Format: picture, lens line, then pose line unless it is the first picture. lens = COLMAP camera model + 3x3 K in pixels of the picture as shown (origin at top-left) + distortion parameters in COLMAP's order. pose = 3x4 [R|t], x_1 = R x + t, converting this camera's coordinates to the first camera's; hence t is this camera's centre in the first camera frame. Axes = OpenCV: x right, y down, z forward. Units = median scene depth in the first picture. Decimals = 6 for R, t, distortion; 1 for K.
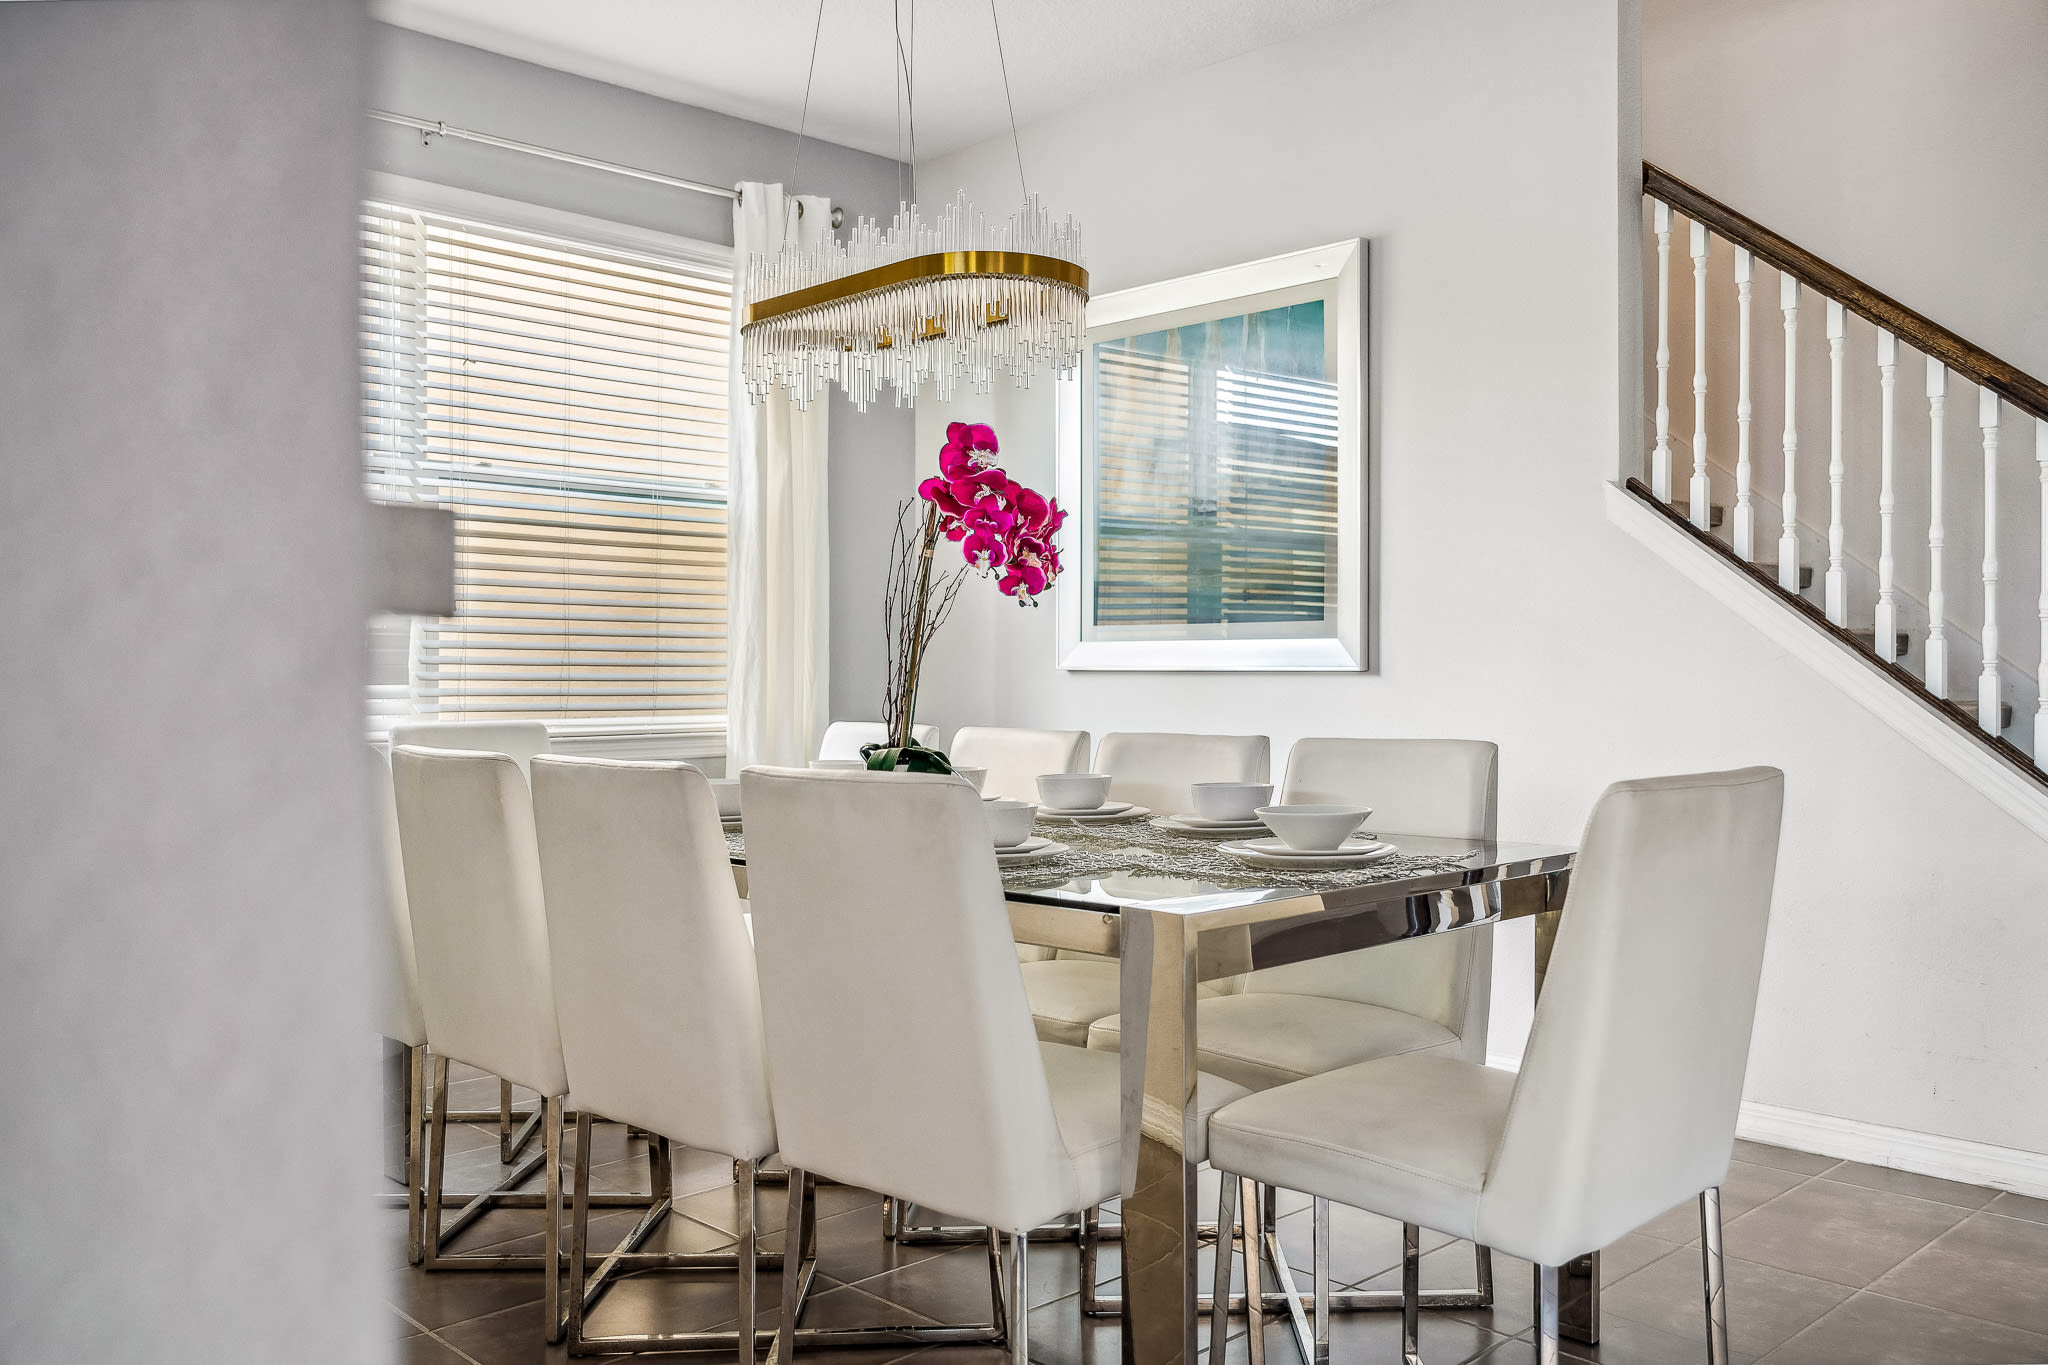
lens RADIAL K [[1718.8, 0, 1015.7], [0, 1718.8, 691.2], [0, 0, 1]] dist [0.013034, 0.012475]
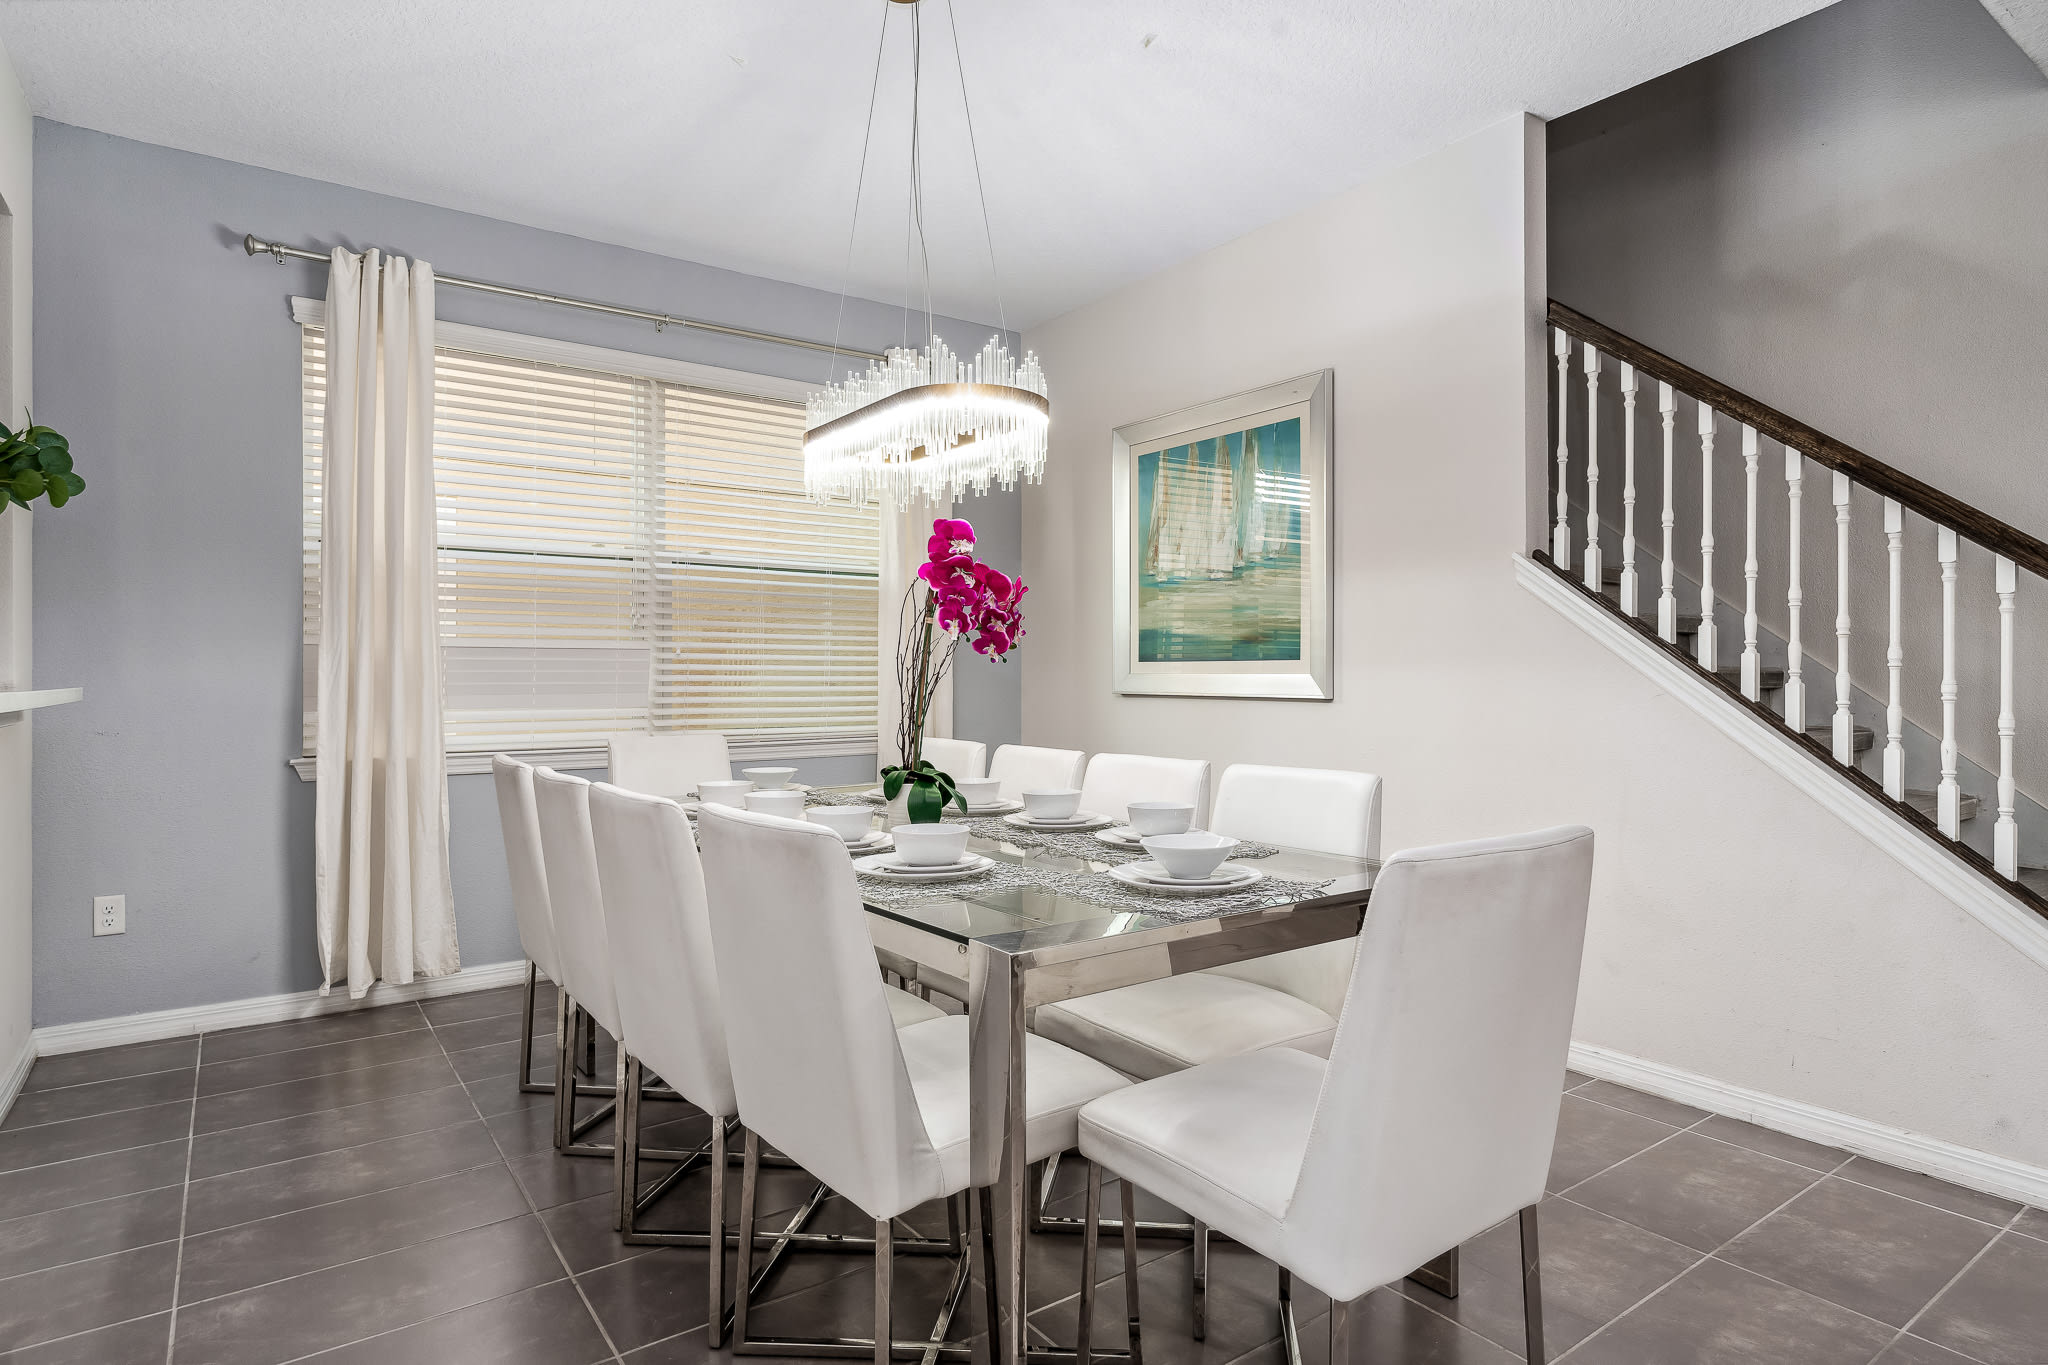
lens RADIAL K [[1107.7, 0, 1027.2], [0, 1107.7, 677.7], [0, 0, 1]] dist [0.006972, 0.001482]
pose [[0.989028, 0.002032, -0.147715, 0.125763], [-0.002996, 0.999976, -0.006307, -0.027970], [0.147699, 0.006681, 0.989010, 0.165779]]
